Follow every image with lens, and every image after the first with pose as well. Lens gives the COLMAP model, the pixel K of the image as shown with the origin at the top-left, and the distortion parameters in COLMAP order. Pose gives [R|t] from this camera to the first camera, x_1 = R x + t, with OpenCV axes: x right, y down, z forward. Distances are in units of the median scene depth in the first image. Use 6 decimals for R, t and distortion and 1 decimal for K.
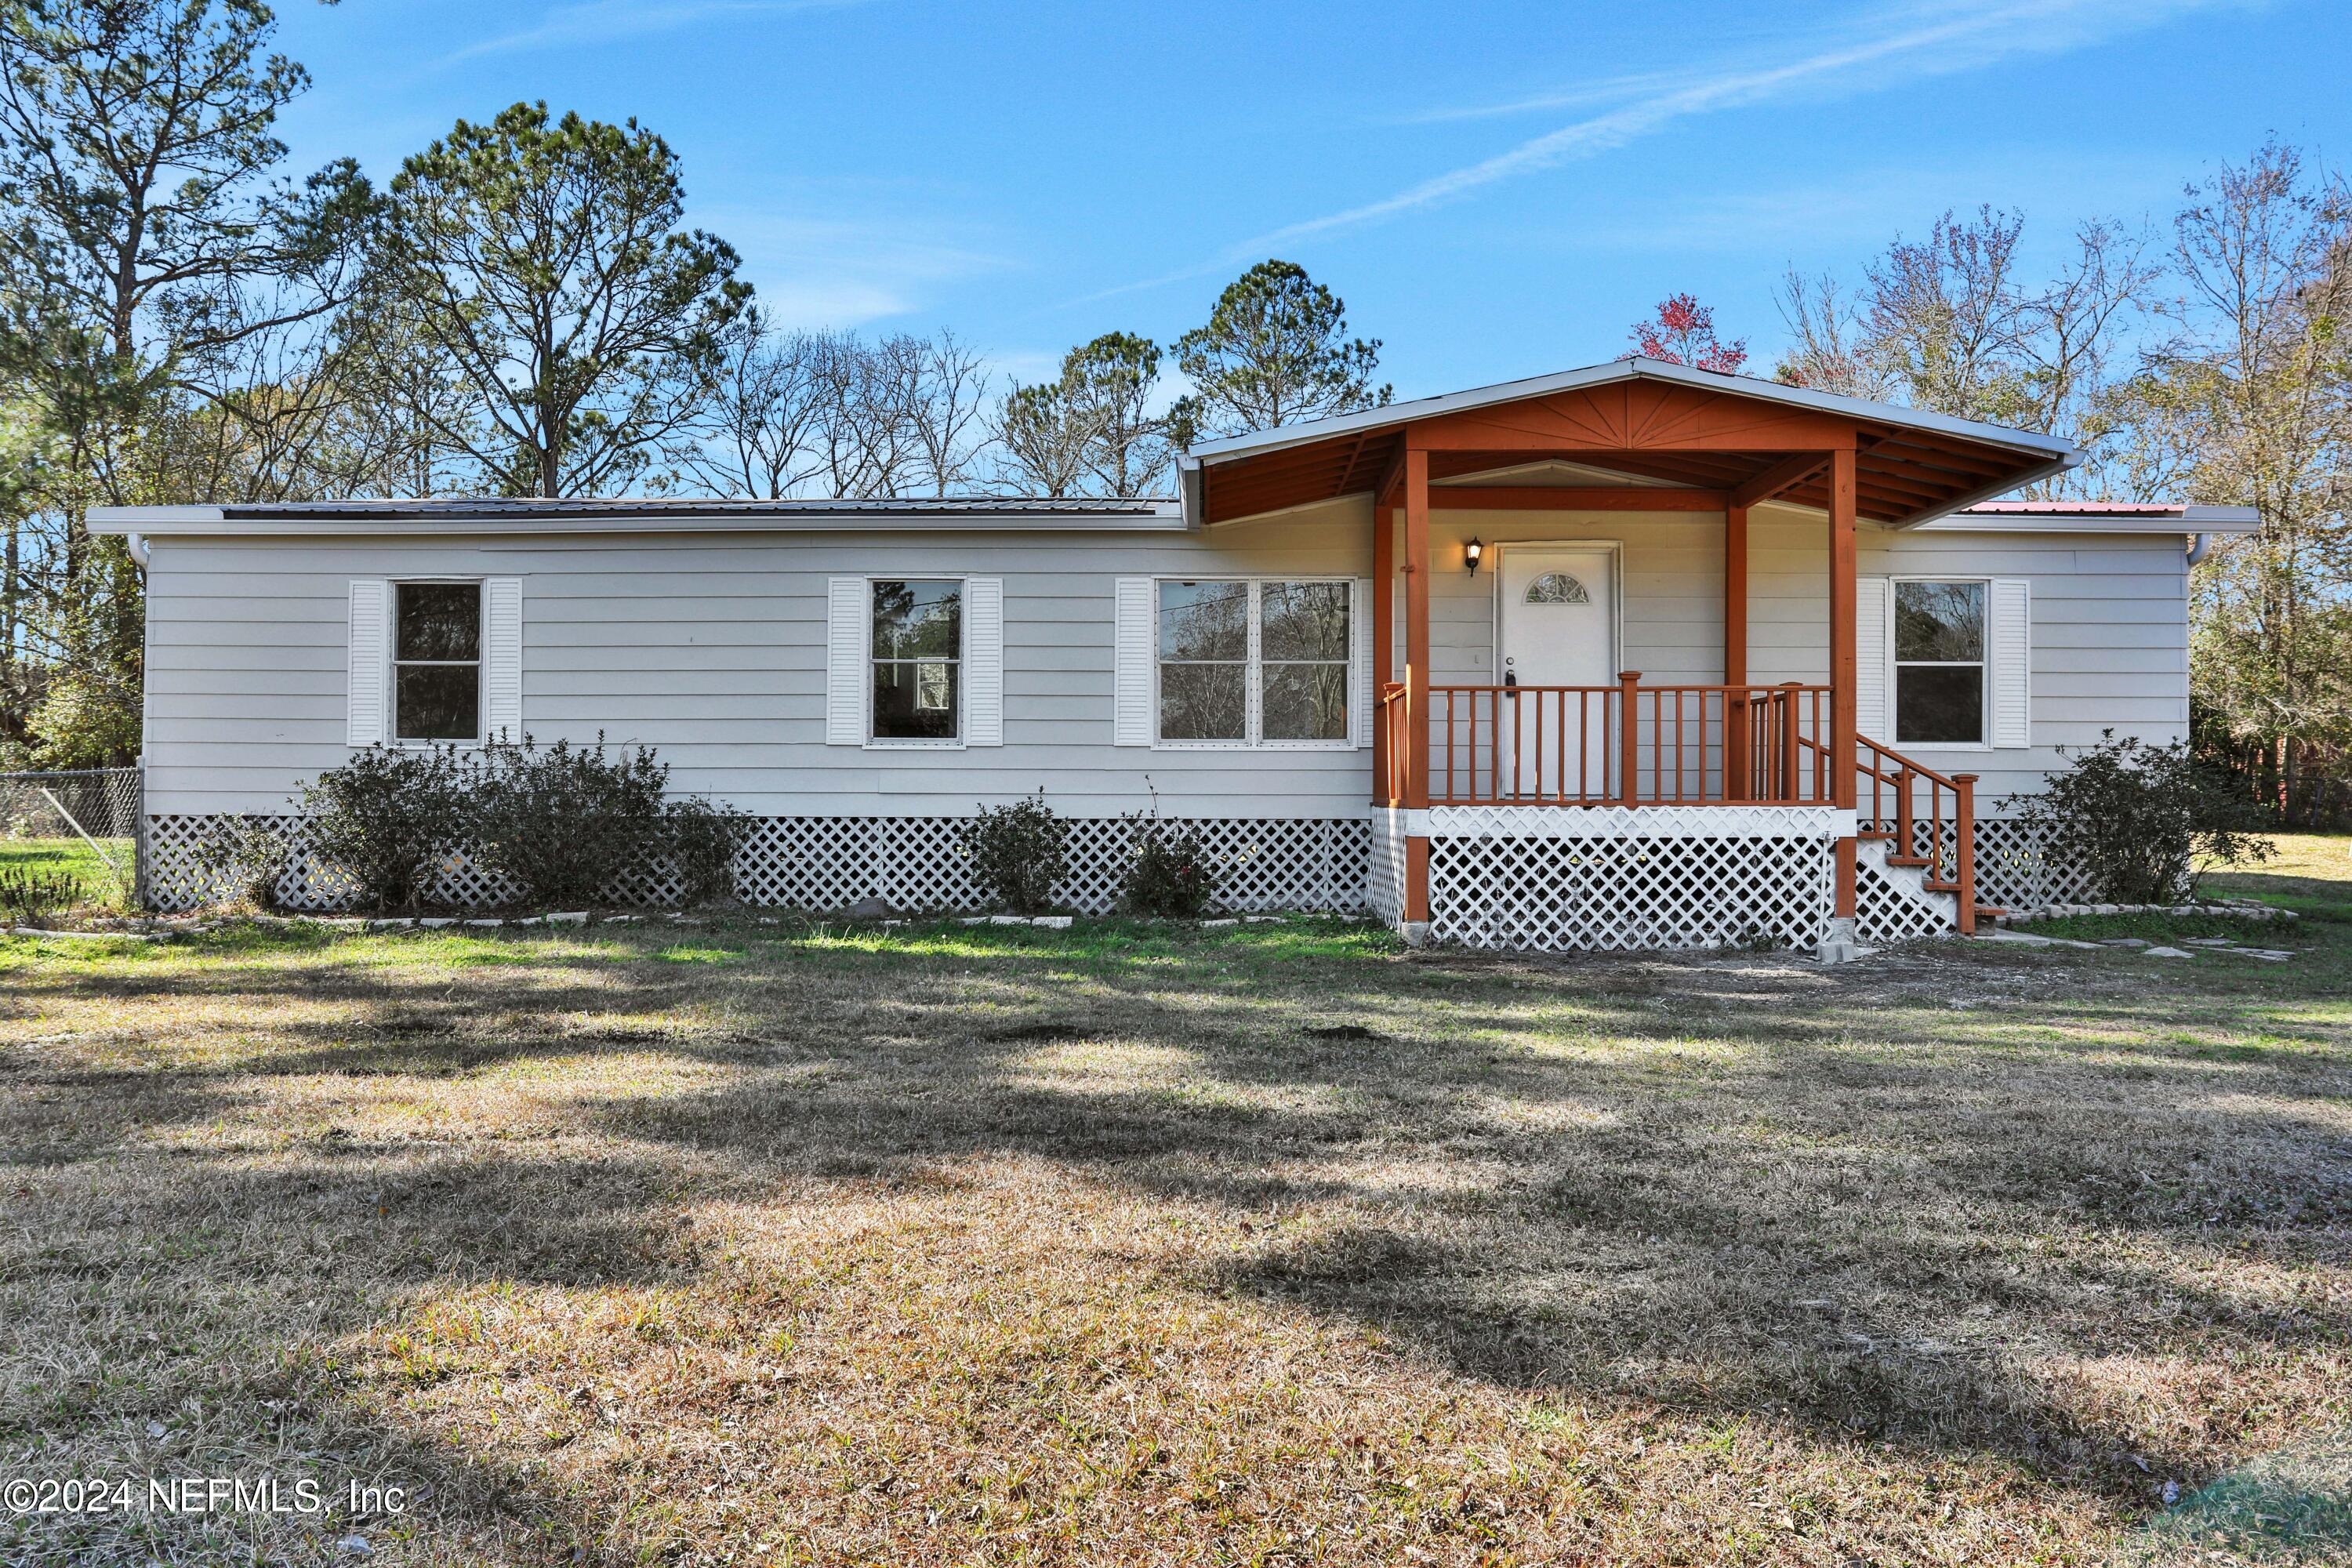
lens RADIAL K [[1900.5, 0, 1203.9], [0, 1900.5, 786.7], [0, 0, 1]] dist [-0.052056, 0.072102]
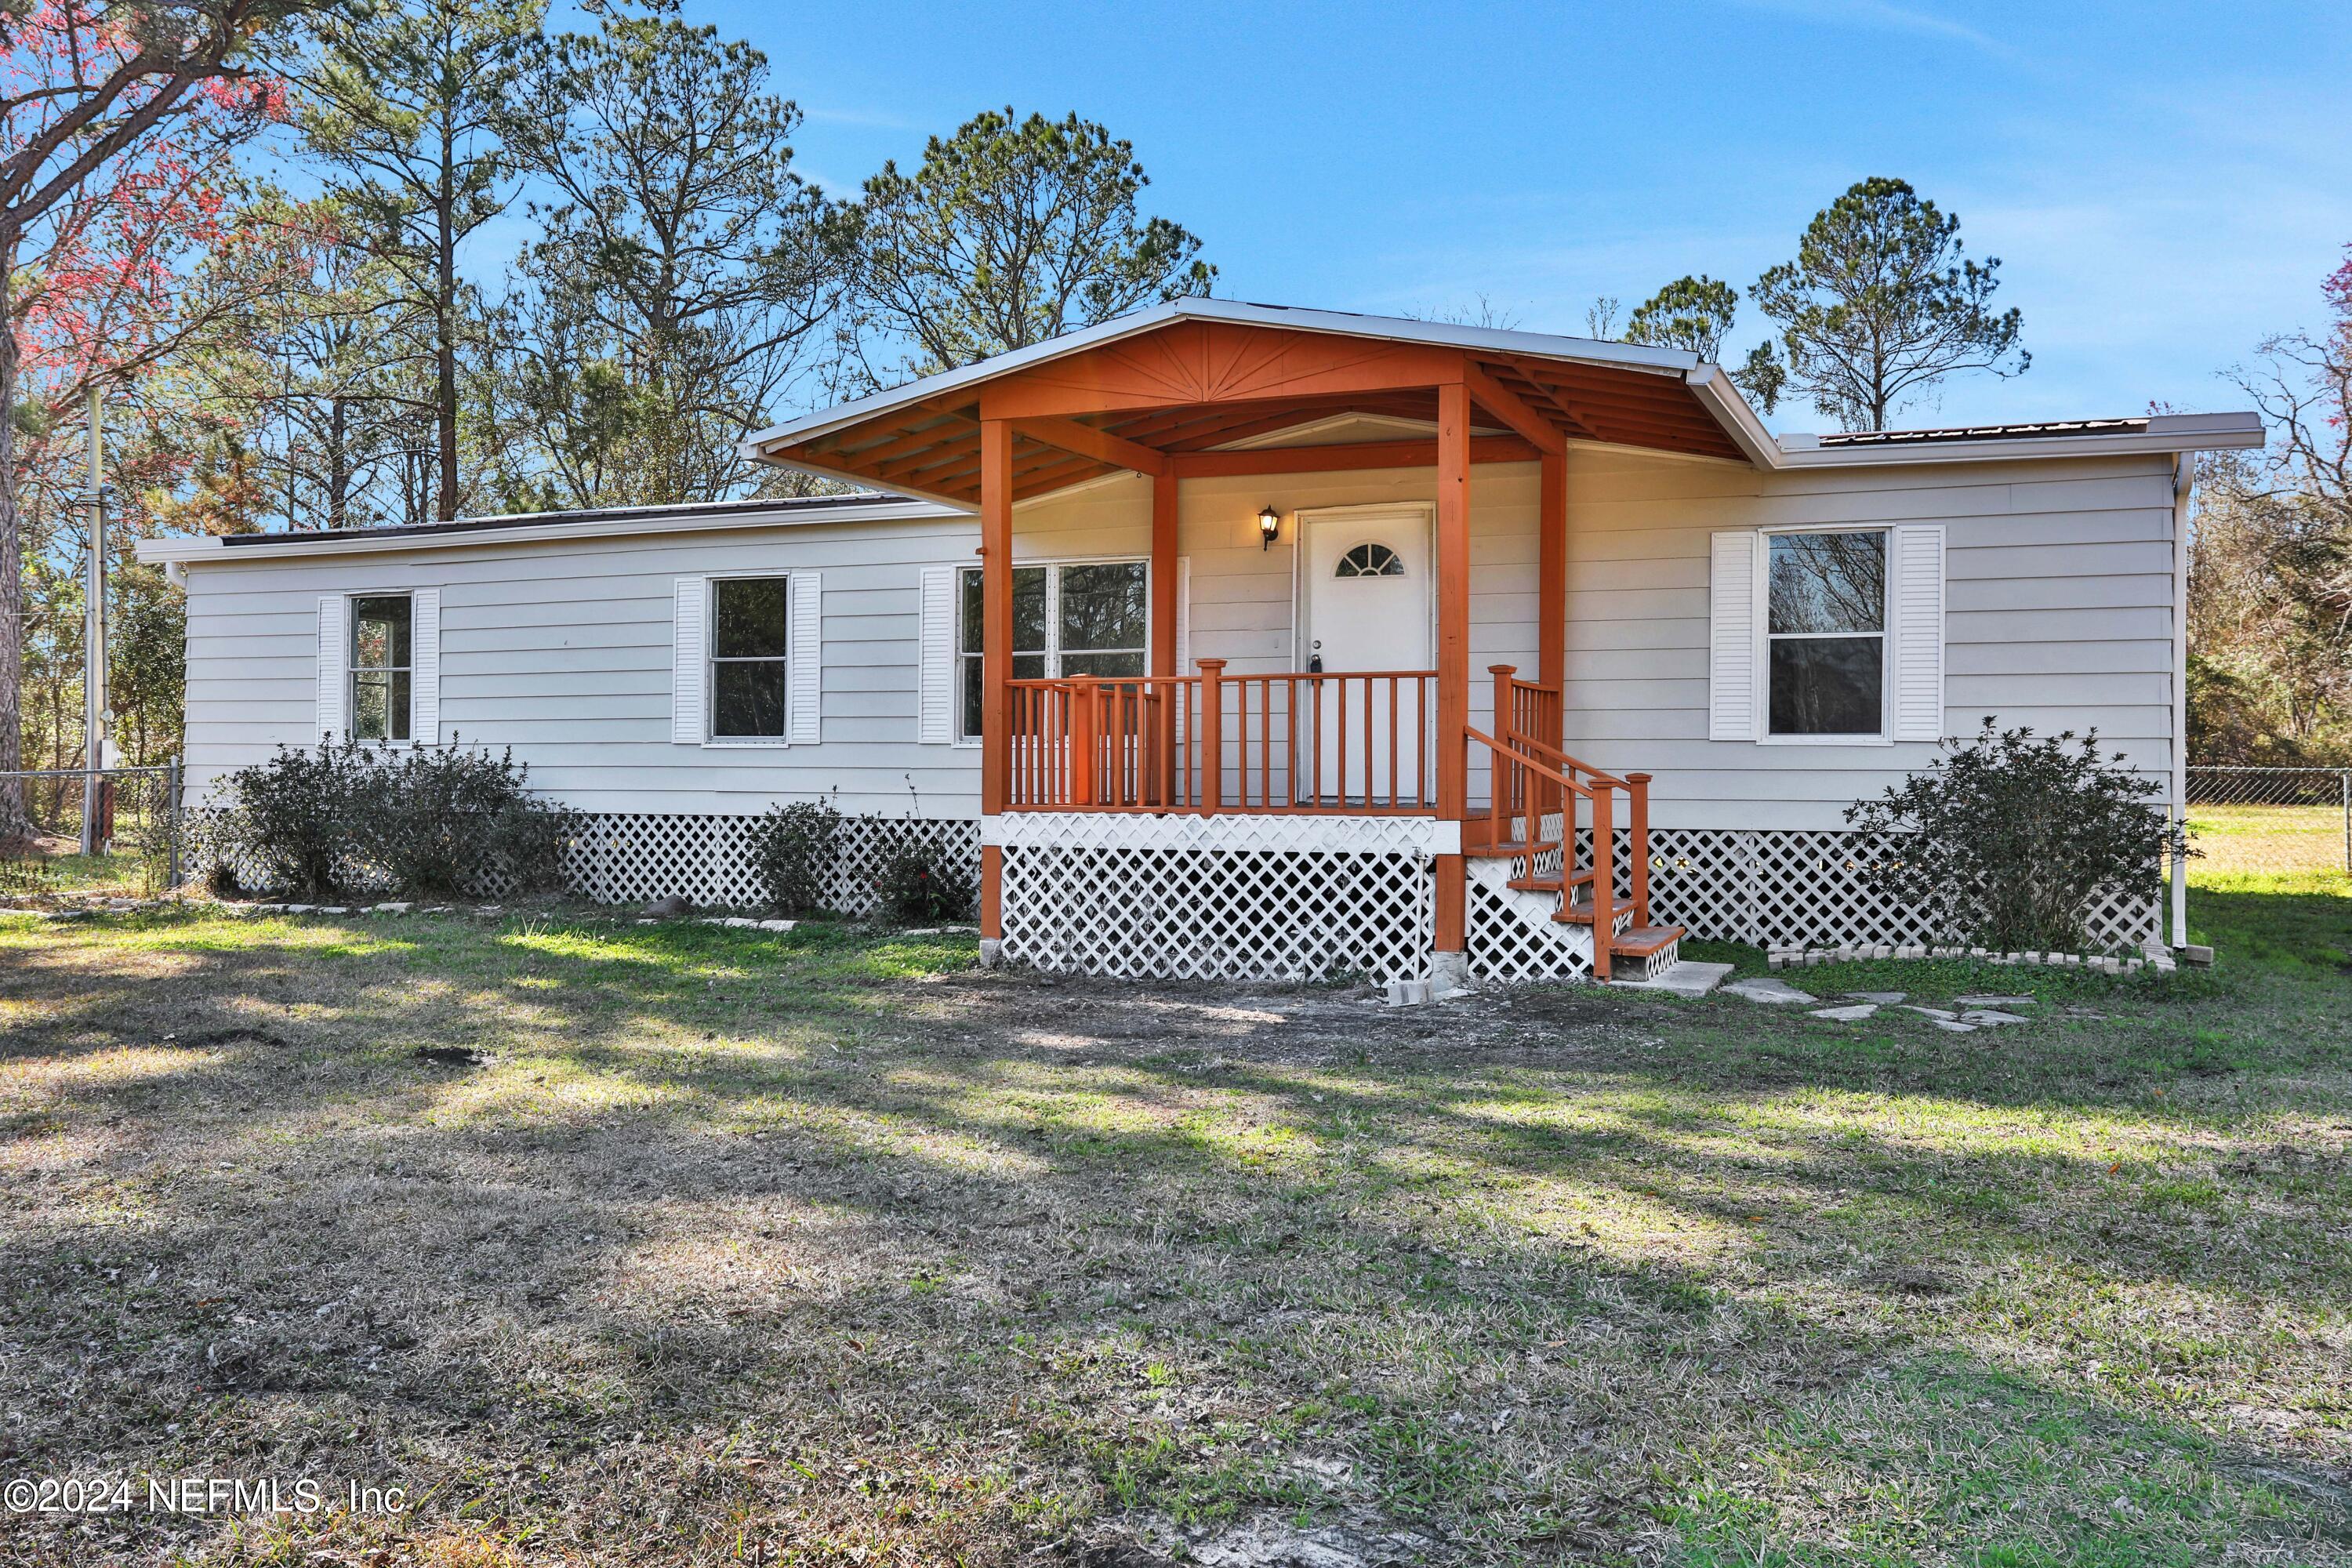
lens RADIAL K [[1988.8, 0, 1189.2], [0, 1988.8, 785.0], [0, 0, 1]] dist [-0.080901, 0.203826]
pose [[0.922996, 0.003727, -0.384792, 0.474289], [-0.001000, 0.999973, 0.007287, -0.008079], [0.384809, -0.006341, 0.922975, 0.132466]]
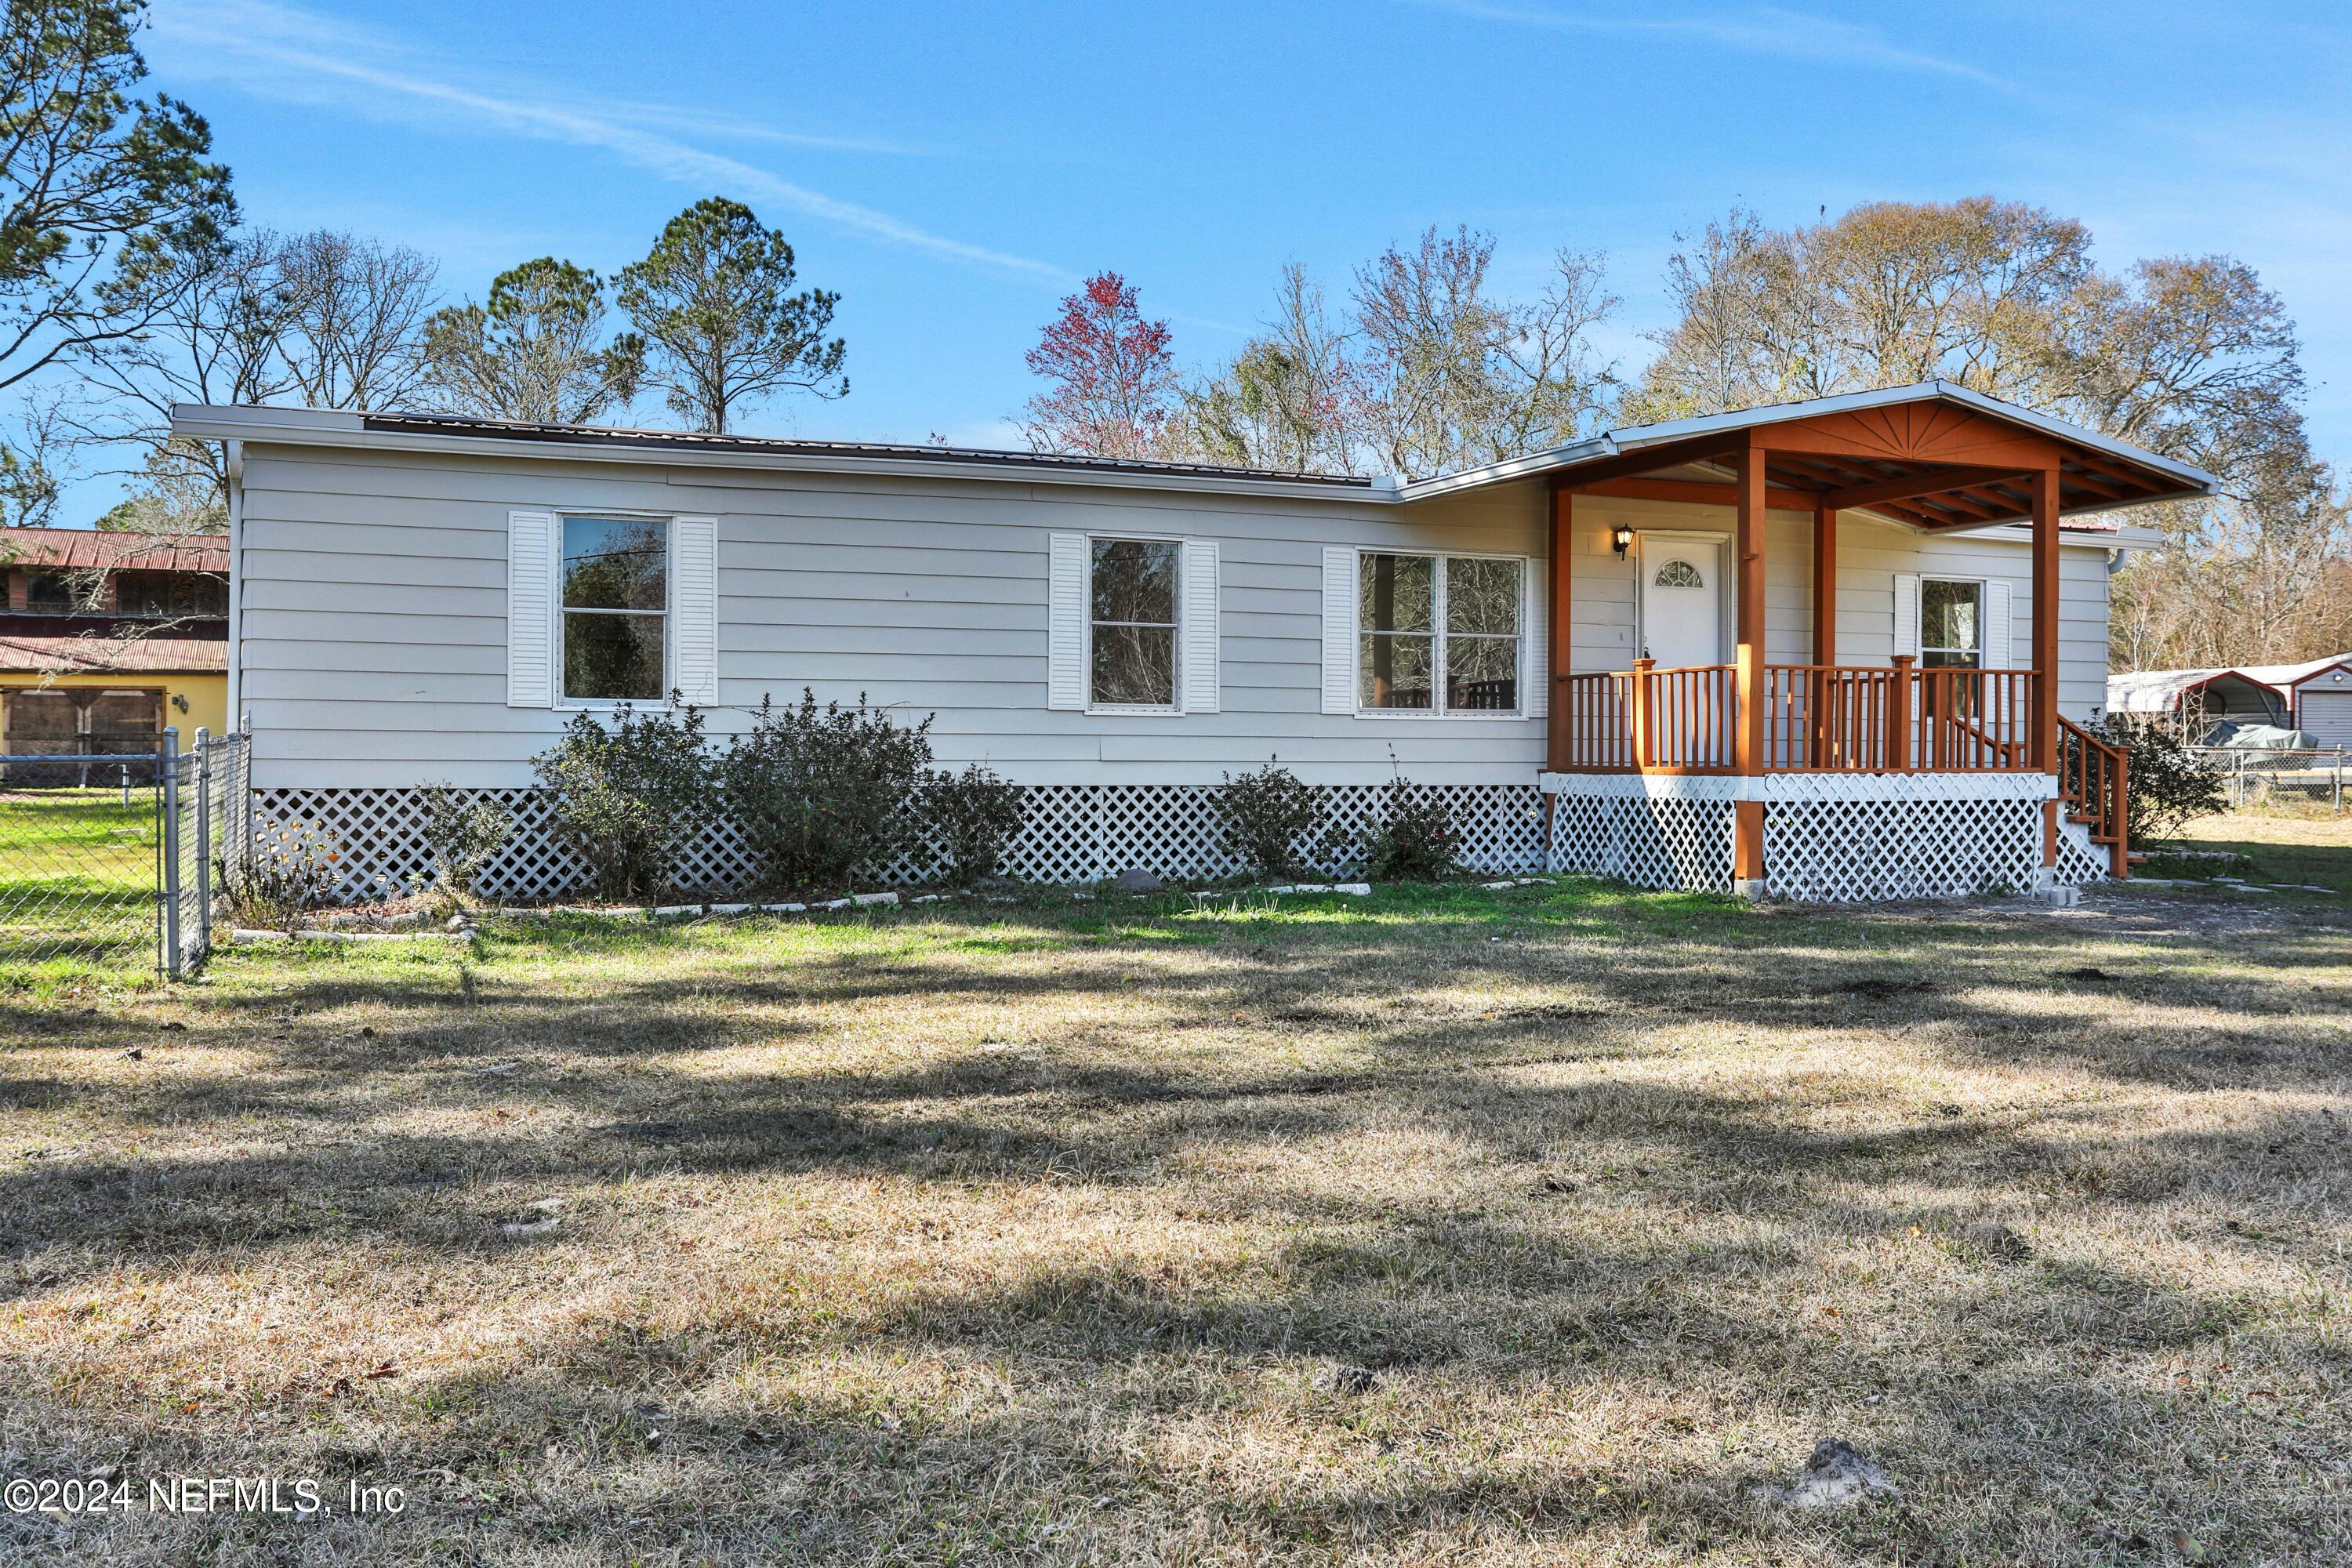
lens RADIAL K [[1900.5, 0, 1203.9], [0, 1900.5, 786.7], [0, 0, 1]] dist [-0.052056, 0.072102]
pose [[0.924238, -0.005614, 0.381775, -0.501735], [-0.002349, 0.999789, 0.020389, -0.003205], [-0.381809, -0.019741, 0.924030, 0.092985]]
